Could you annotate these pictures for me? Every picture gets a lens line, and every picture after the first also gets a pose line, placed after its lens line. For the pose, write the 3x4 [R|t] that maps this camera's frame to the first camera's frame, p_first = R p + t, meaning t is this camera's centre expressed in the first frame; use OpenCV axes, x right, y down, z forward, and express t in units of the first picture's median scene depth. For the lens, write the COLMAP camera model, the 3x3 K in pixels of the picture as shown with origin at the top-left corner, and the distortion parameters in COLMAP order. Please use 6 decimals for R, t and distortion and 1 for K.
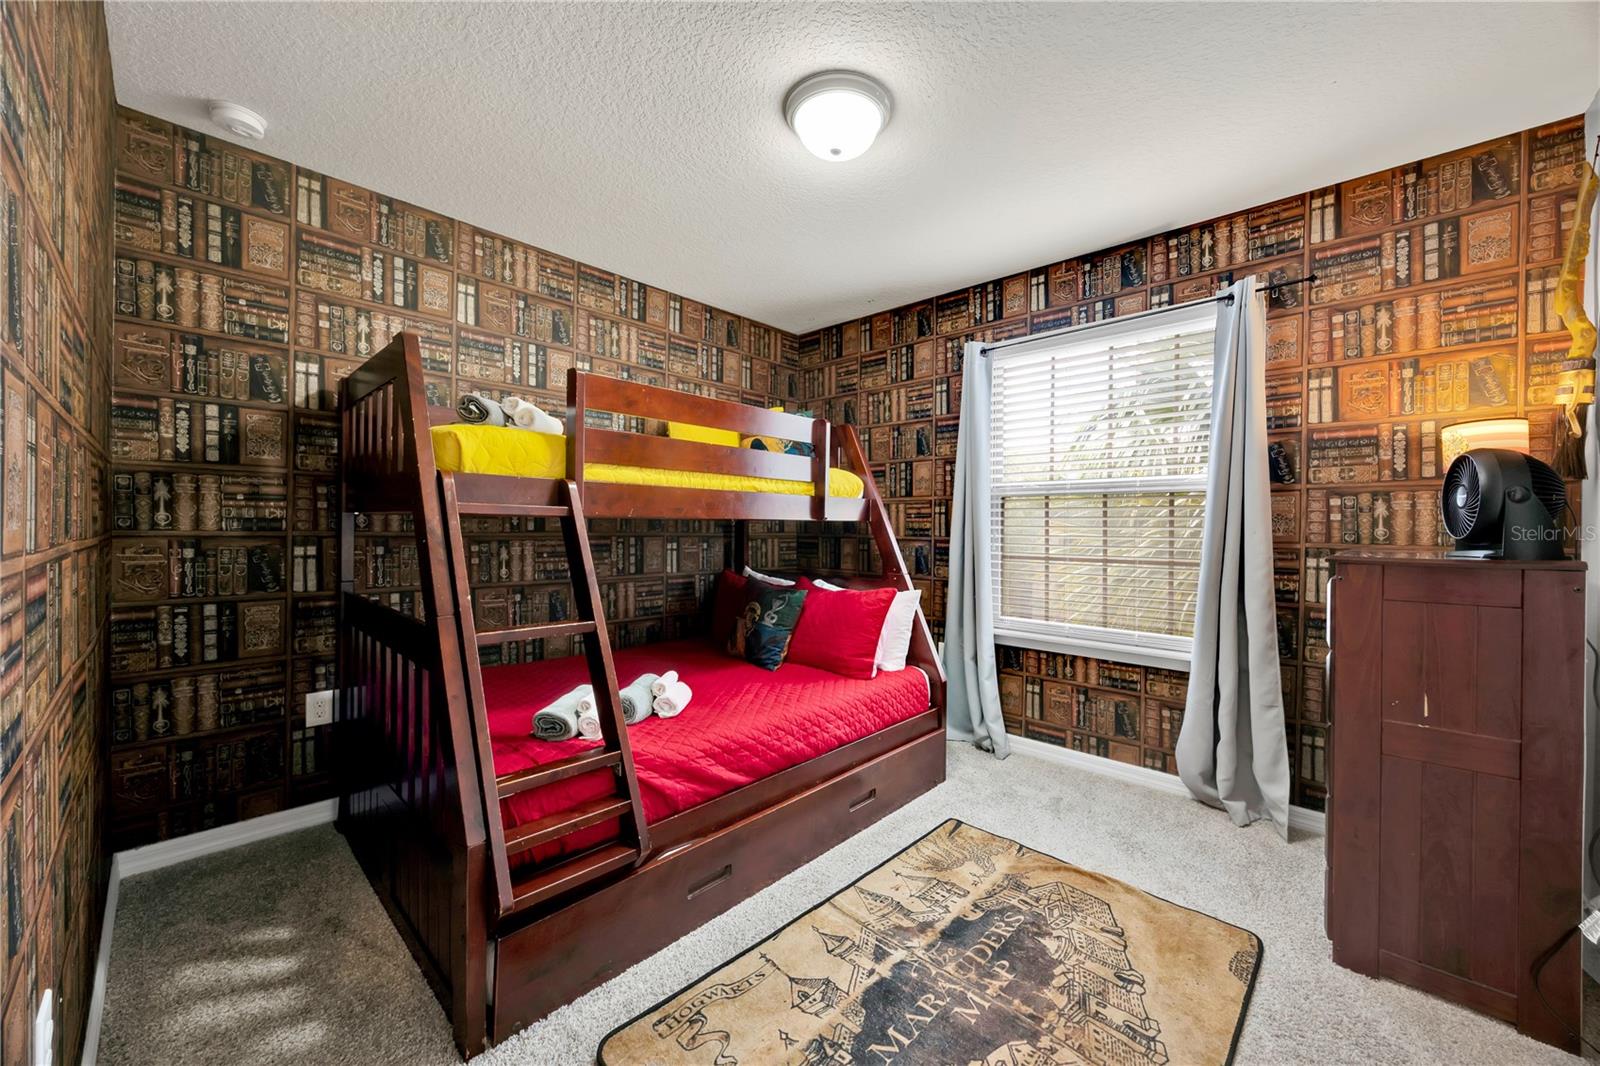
lens RADIAL K [[607.1, 0, 803.5], [0, 607.1, 530.8], [0, 0, 1]] dist [-0.004836, 0.000221]
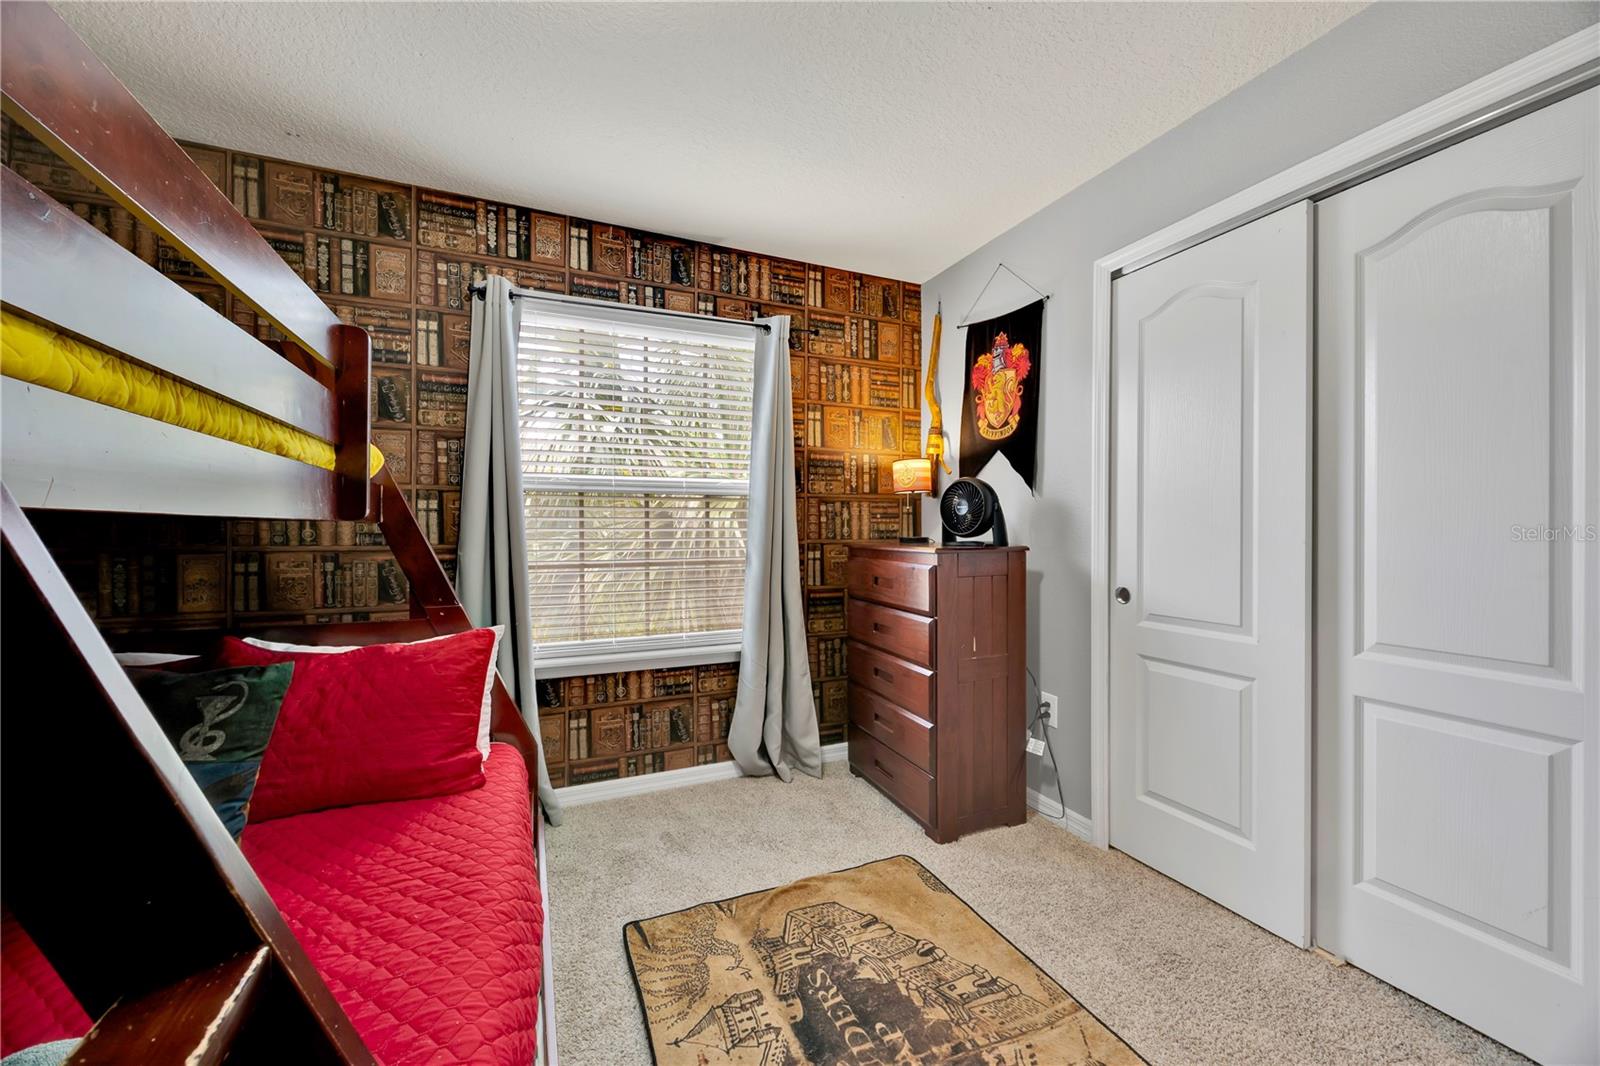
lens RADIAL K [[607.1, 0, 803.5], [0, 607.1, 530.8], [0, 0, 1]] dist [-0.004836, 0.000221]
pose [[0.385695, -0.012702, 0.922539, -0.329568], [0.012720, 0.999883, 0.008449, -0.008540], [-0.922539, 0.008476, 0.385812, 0.488528]]
